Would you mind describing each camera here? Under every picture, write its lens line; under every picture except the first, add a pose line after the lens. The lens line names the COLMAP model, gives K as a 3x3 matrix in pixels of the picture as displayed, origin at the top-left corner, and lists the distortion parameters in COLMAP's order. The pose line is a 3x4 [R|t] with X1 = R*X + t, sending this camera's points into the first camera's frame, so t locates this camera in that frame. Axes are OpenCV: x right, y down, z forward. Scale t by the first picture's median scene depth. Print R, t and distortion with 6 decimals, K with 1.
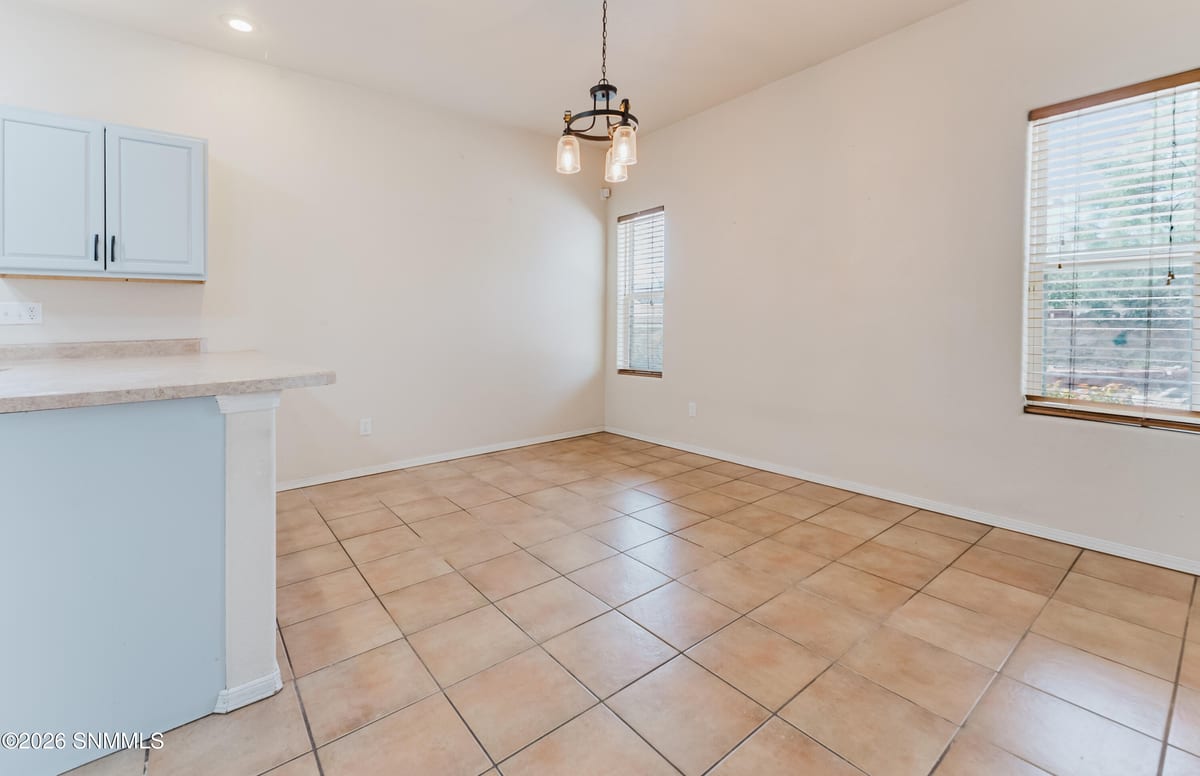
lens RADIAL K [[517.6, 0, 577.0], [0, 517.6, 328.6], [0, 0, 1]] dist [-0.002365, -0.000239]
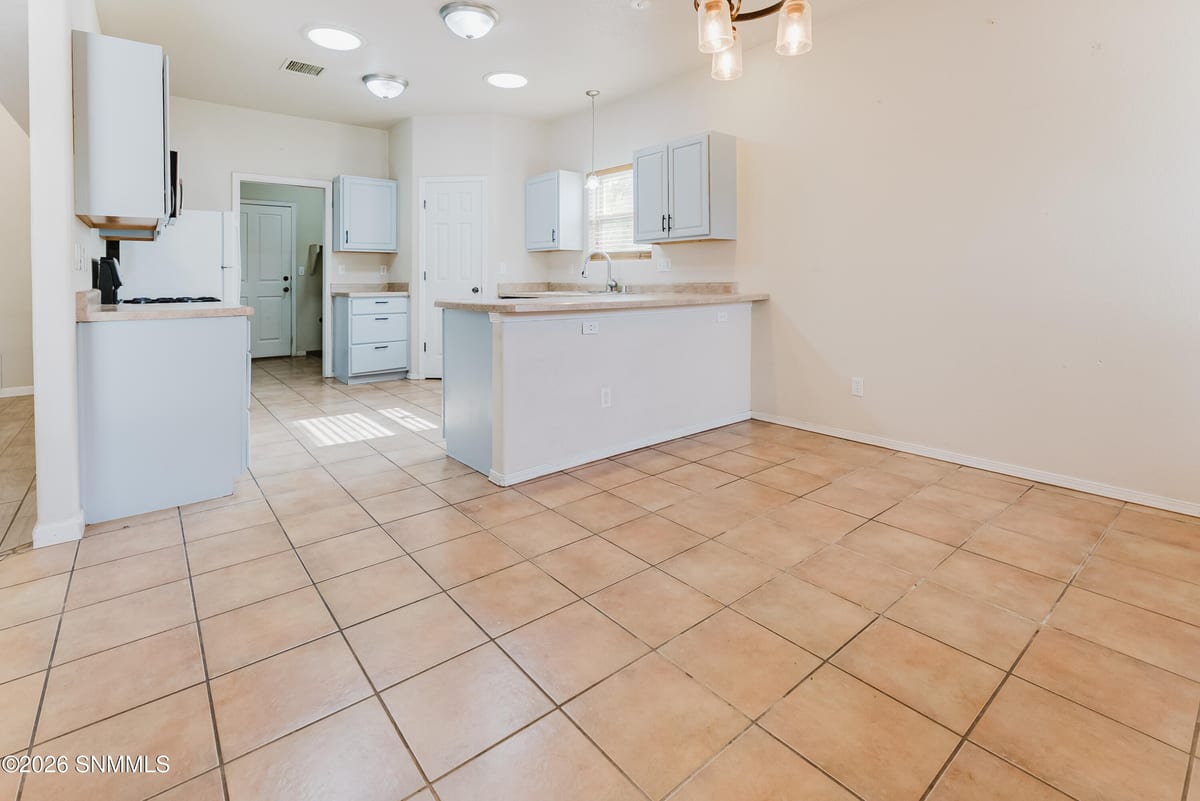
lens RADIAL K [[553.5, 0, 598.3], [0, 553.5, 273.0], [0, 0, 1]] dist [0.003622, 0.000694]
pose [[0.035108, 0.006132, -0.999365, 0.743707], [-0.004591, 0.999972, 0.005974, -0.013316], [0.999373, 0.004378, 0.035135, 0.730539]]
